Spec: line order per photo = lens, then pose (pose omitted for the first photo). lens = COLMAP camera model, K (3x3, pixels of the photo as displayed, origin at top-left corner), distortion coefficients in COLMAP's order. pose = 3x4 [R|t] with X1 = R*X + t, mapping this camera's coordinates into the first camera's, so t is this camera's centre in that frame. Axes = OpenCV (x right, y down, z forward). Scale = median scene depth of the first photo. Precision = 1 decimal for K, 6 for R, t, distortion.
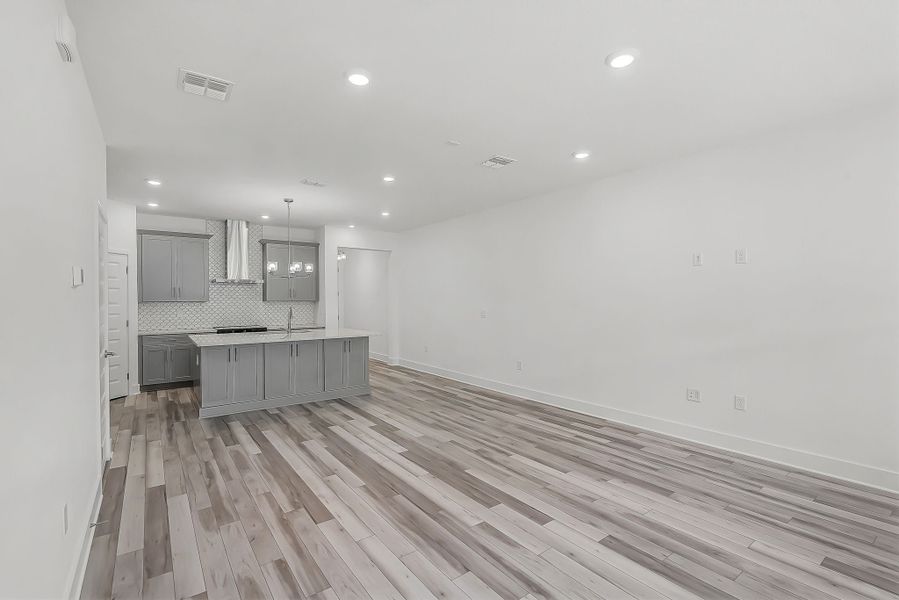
lens RADIAL K [[409.7, 0, 449.5], [0, 409.7, 300.0], [0, 0, 1]] dist [-0.002283, 0.000190]
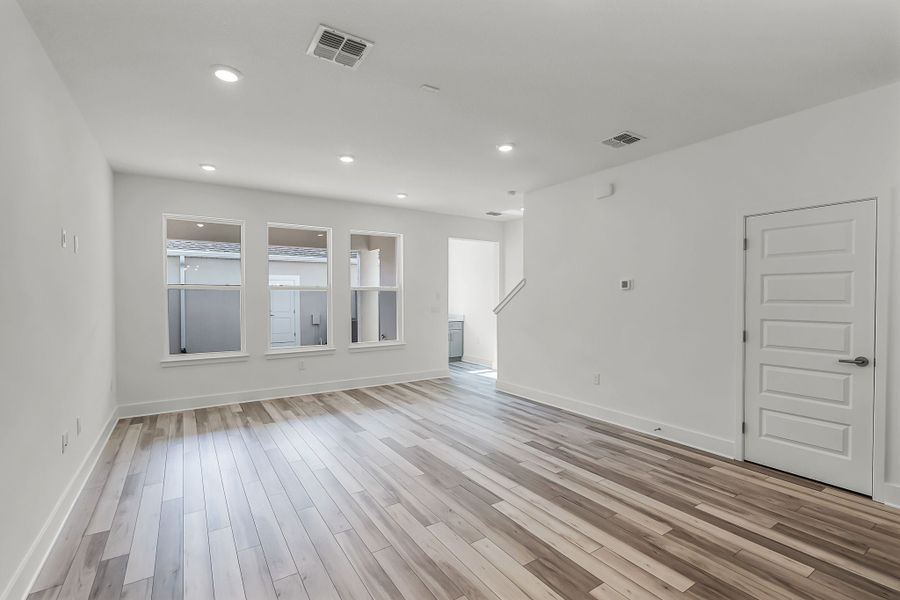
lens RADIAL K [[409.2, 0, 450.0], [0, 409.2, 300.0], [0, 0, 1]] dist [0.001300, -0.000104]
pose [[-0.998351, 0.005165, 0.057166, -0.064584], [0.005794, 0.999924, 0.010845, -0.001494], [-0.057105, 0.011158, -0.998306, 1.571404]]
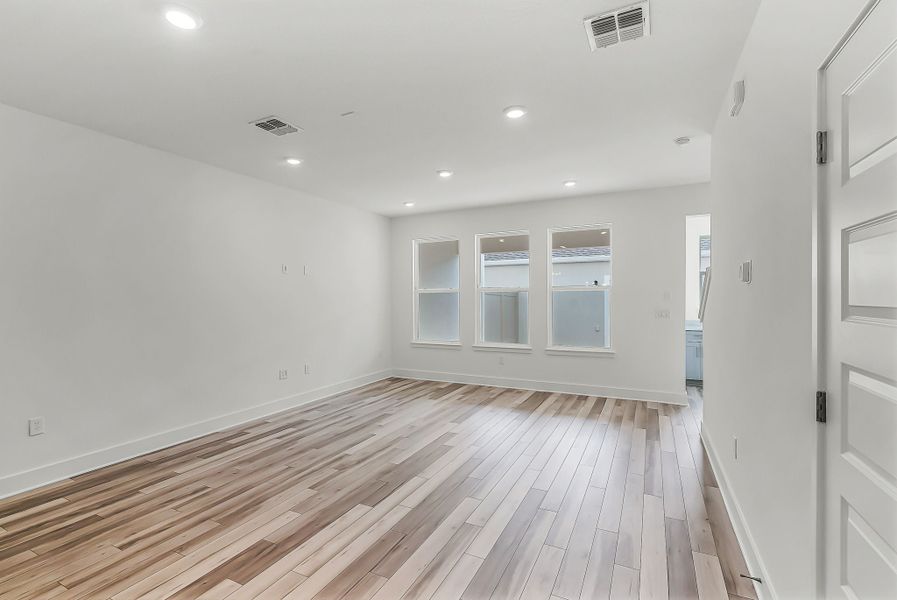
lens RADIAL K [[408.8, 0, 448.5], [0, 408.8, 300.0], [0, 0, 1]] dist [-0.002283, 0.000190]
pose [[-0.455449, 0.003190, 0.890256, -0.751084], [0.010004, 0.999949, 0.001535, 0.004066], [-0.890206, 0.009605, -0.455458, 1.085162]]
